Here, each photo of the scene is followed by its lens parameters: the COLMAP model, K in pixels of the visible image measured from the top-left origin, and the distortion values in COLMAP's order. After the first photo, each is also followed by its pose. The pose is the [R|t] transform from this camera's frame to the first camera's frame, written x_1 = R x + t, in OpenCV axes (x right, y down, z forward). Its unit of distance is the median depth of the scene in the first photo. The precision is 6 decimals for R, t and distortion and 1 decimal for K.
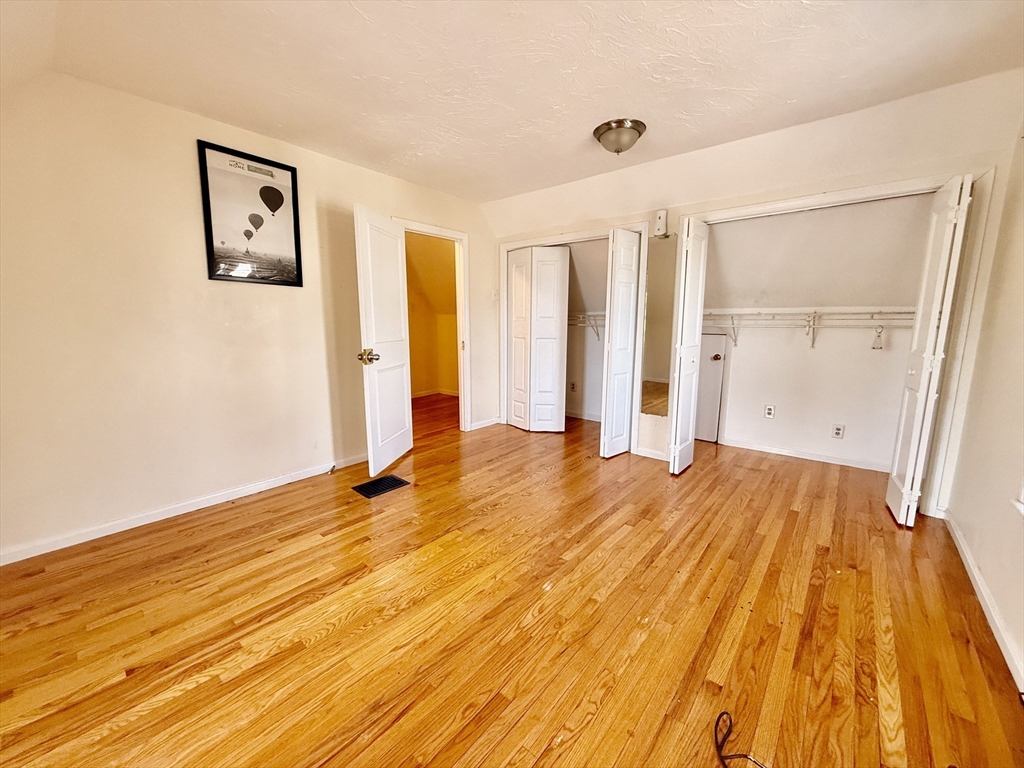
lens RADIAL K [[407.1, 0, 509.4], [0, 407.1, 383.8], [0, 0, 1]] dist [-0.001046, -0.000303]
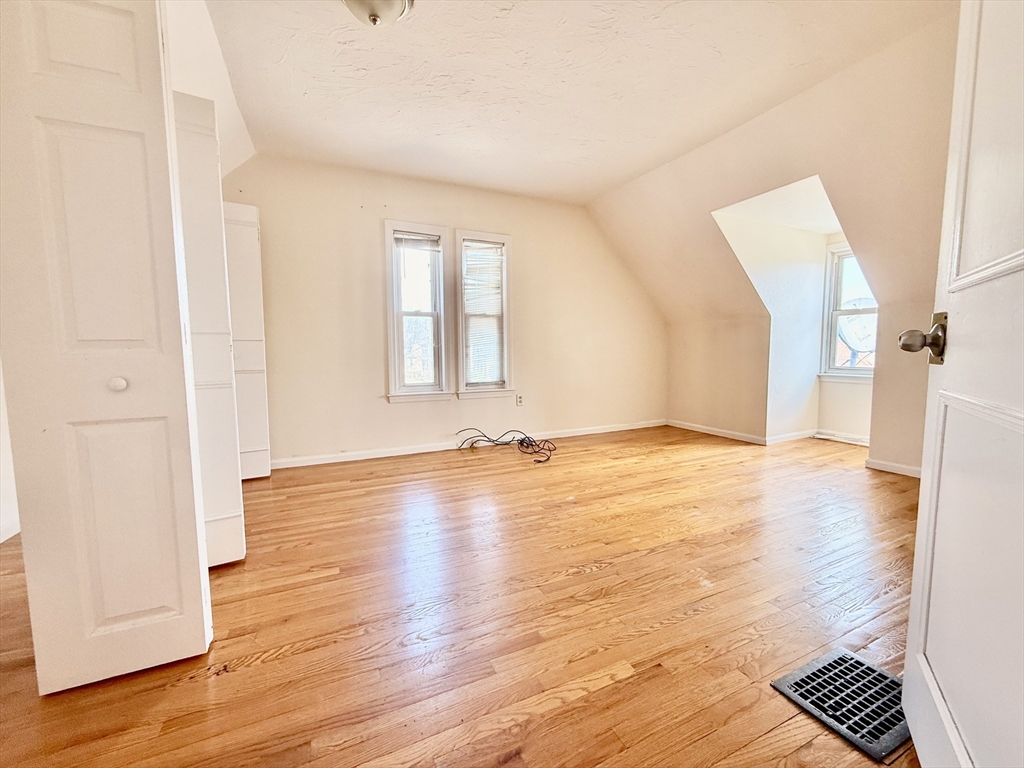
lens RADIAL K [[407.1, 0, 509.4], [0, 407.1, 383.8], [0, 0, 1]] dist [-0.001046, -0.000303]
pose [[-0.906963, -0.028116, 0.420271, -0.215272], [0.073383, 0.971963, 0.223388, -0.148439], [-0.414769, 0.233445, -0.879472, 1.667406]]
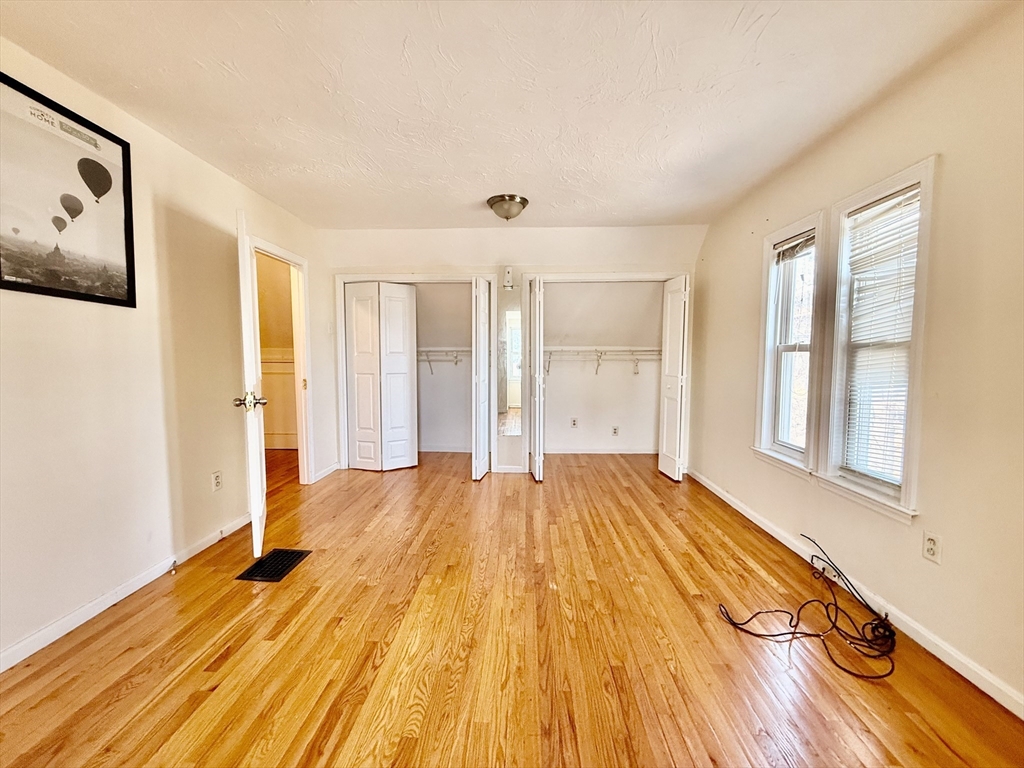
lens RADIAL K [[407.1, 0, 509.4], [0, 407.1, 383.8], [0, 0, 1]] dist [-0.001046, -0.000303]
pose [[0.788196, -0.042625, 0.613947, -0.516540], [0.095097, 0.994052, -0.053072, -0.013204], [-0.608033, 0.100216, 0.787561, 0.088811]]
